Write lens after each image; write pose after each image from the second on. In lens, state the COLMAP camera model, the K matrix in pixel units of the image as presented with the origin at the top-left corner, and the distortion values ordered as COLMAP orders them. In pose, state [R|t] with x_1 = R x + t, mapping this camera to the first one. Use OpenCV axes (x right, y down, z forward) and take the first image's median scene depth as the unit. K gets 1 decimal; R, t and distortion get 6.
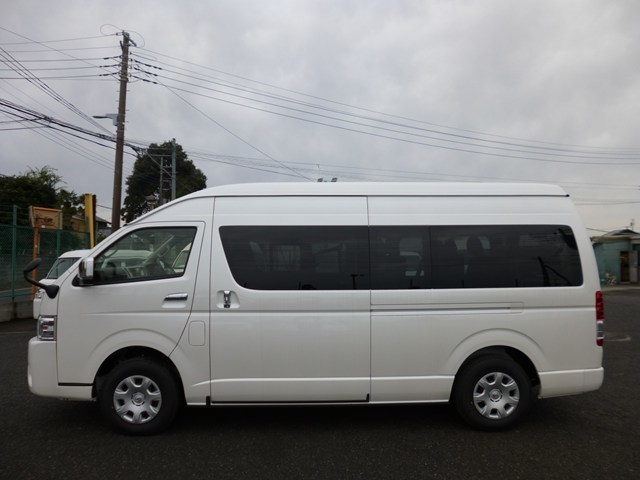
lens RADIAL K [[444.0, 0, 320.0], [0, 444.0, 240.0], [0, 0, 1]] dist [-0.047865, 0.002595]
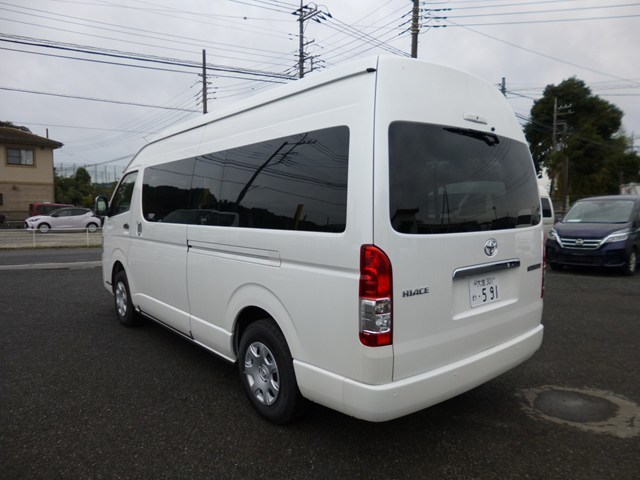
lens RADIAL K [[444.0, 0, 320.0], [0, 444.0, 240.0], [0, 0, 1]] dist [-0.047865, 0.002595]
pose [[0.608872, 0.057409, -0.791189, 0.259410], [0.029220, 0.995078, 0.094690, 0.015227], [0.792730, -0.080772, 0.604197, 0.159172]]
